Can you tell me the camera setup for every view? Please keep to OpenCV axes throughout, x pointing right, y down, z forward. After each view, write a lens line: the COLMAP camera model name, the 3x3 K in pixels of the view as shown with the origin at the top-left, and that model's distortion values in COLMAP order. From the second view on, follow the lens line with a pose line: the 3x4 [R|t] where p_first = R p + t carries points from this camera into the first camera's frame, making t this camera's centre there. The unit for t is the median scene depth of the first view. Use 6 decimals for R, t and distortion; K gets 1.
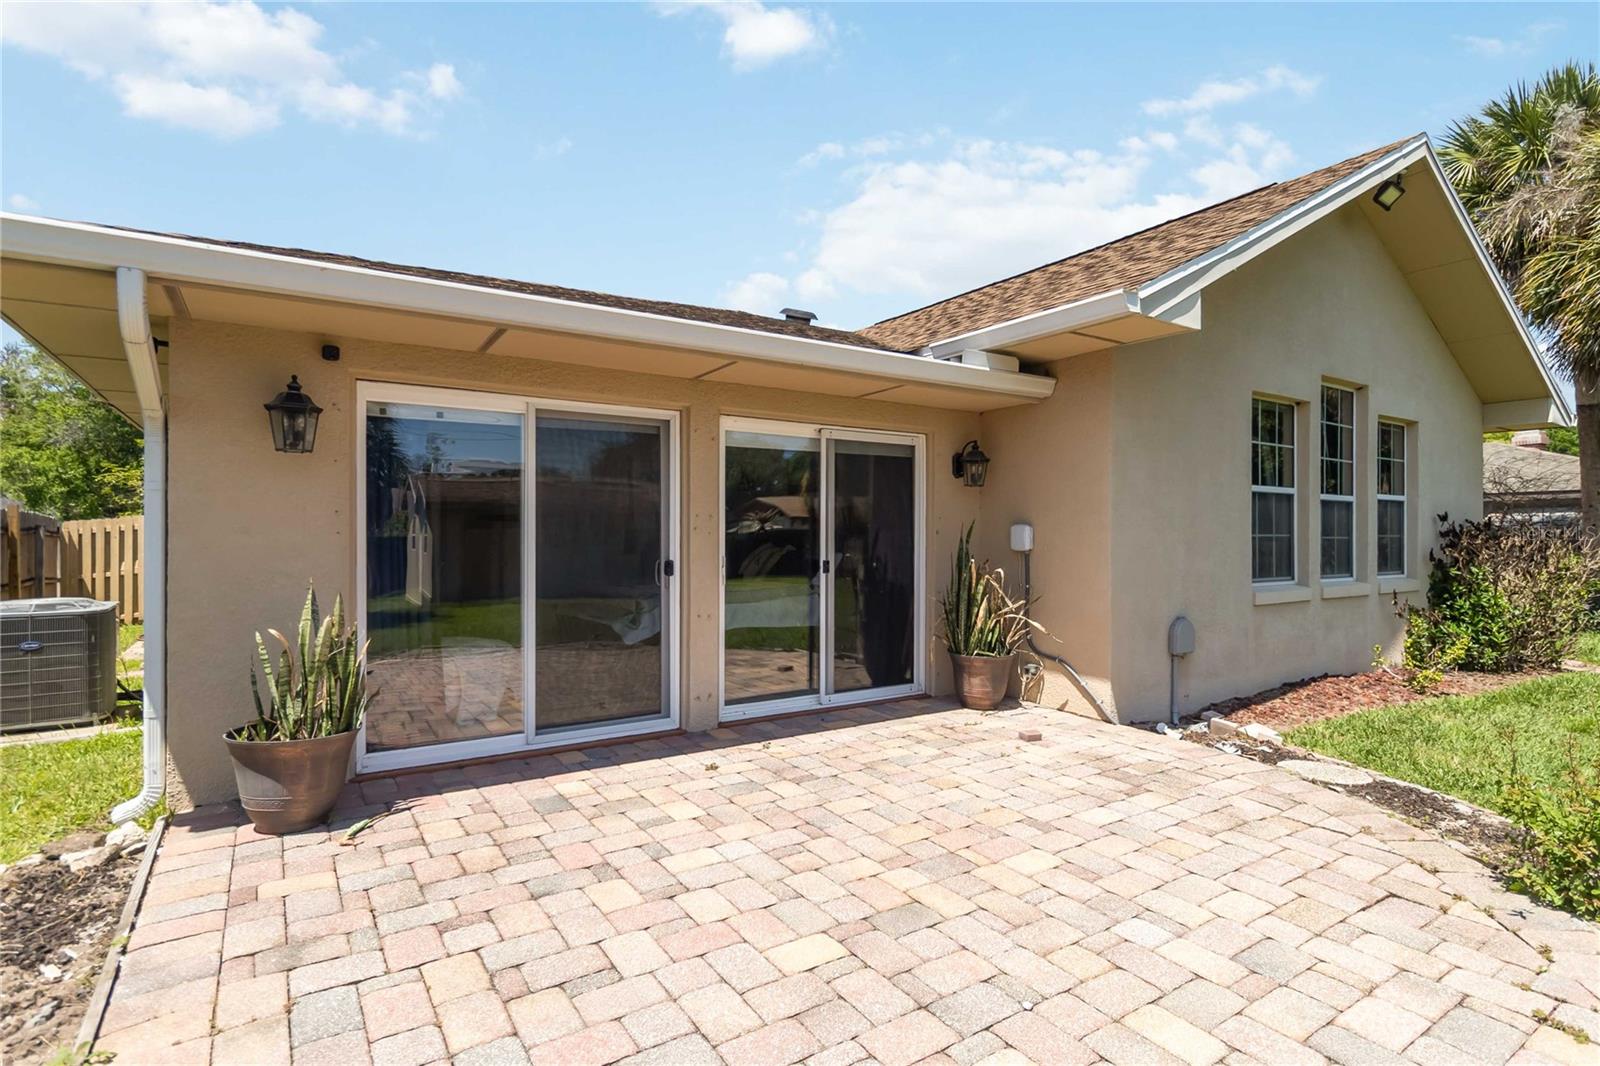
lens RADIAL K [[789.0, 0, 794.2], [0, 789.0, 532.9], [0, 0, 1]] dist [0.000801, -0.000732]
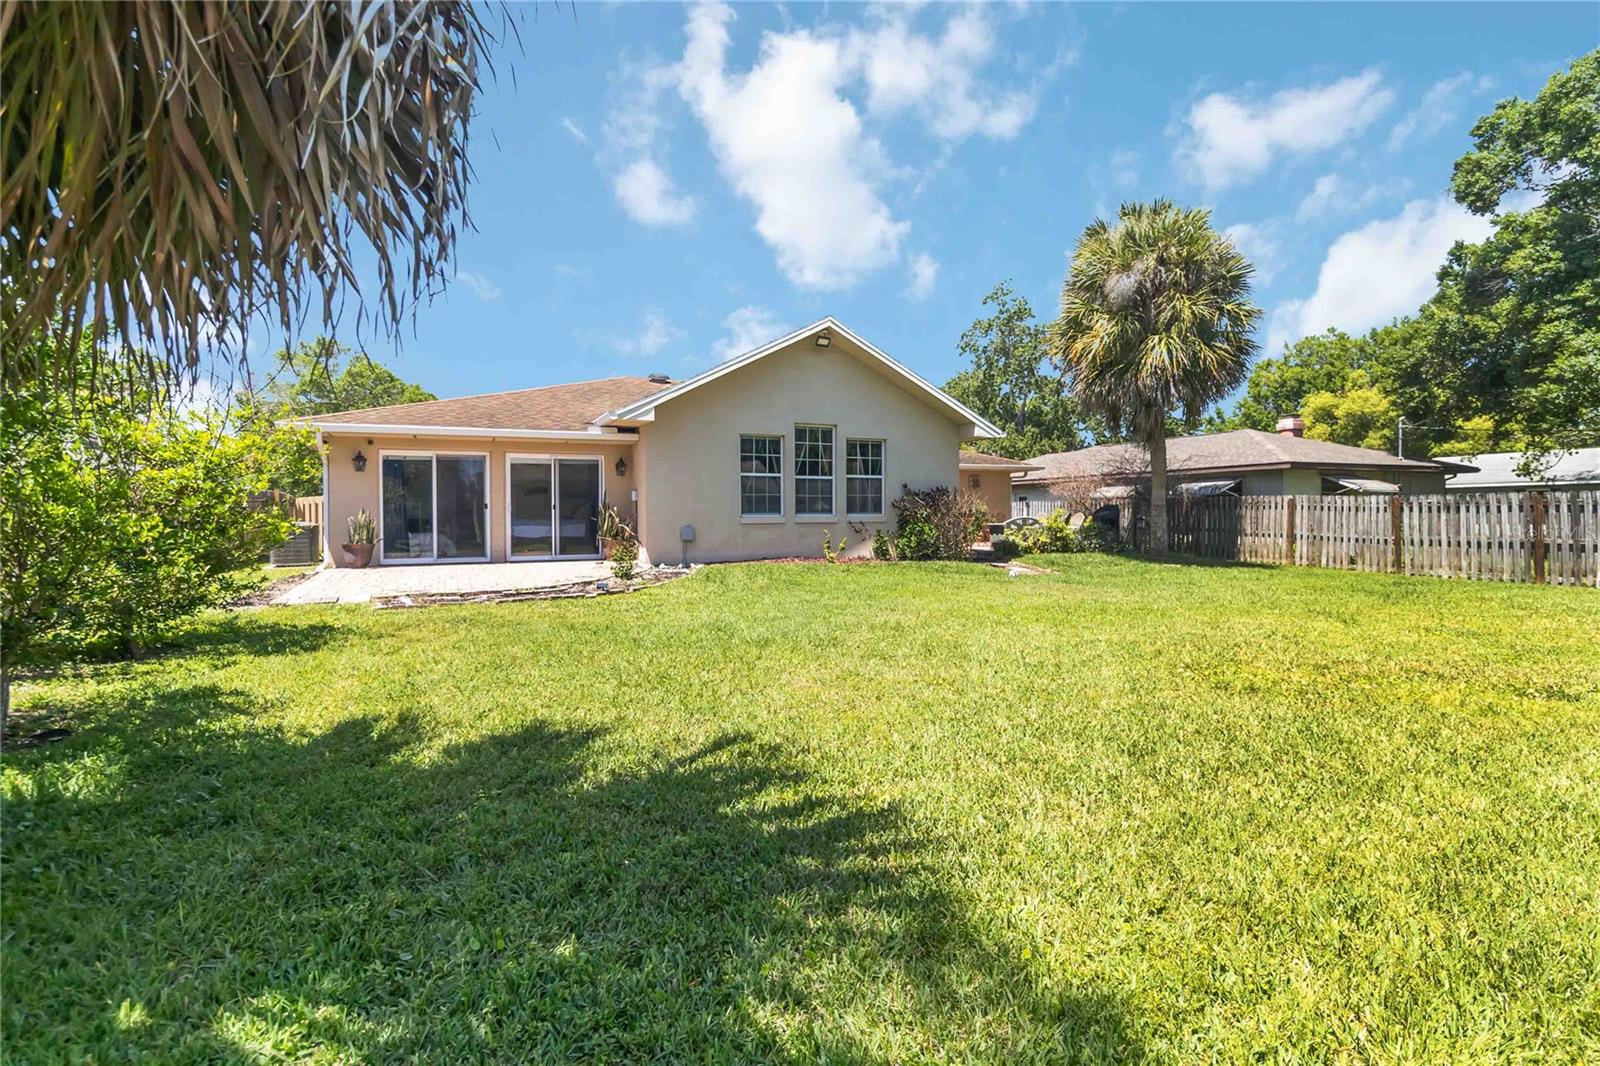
lens RADIAL K [[789.0, 0, 801.9], [0, 789.0, 522.8], [0, 0, 1]] dist [0.000801, -0.000732]
pose [[0.986096, -0.004919, -0.166101, 1.203832], [0.006921, 0.999910, 0.011475, 0.065140], [0.166030, -0.012465, 0.986042, -1.370042]]
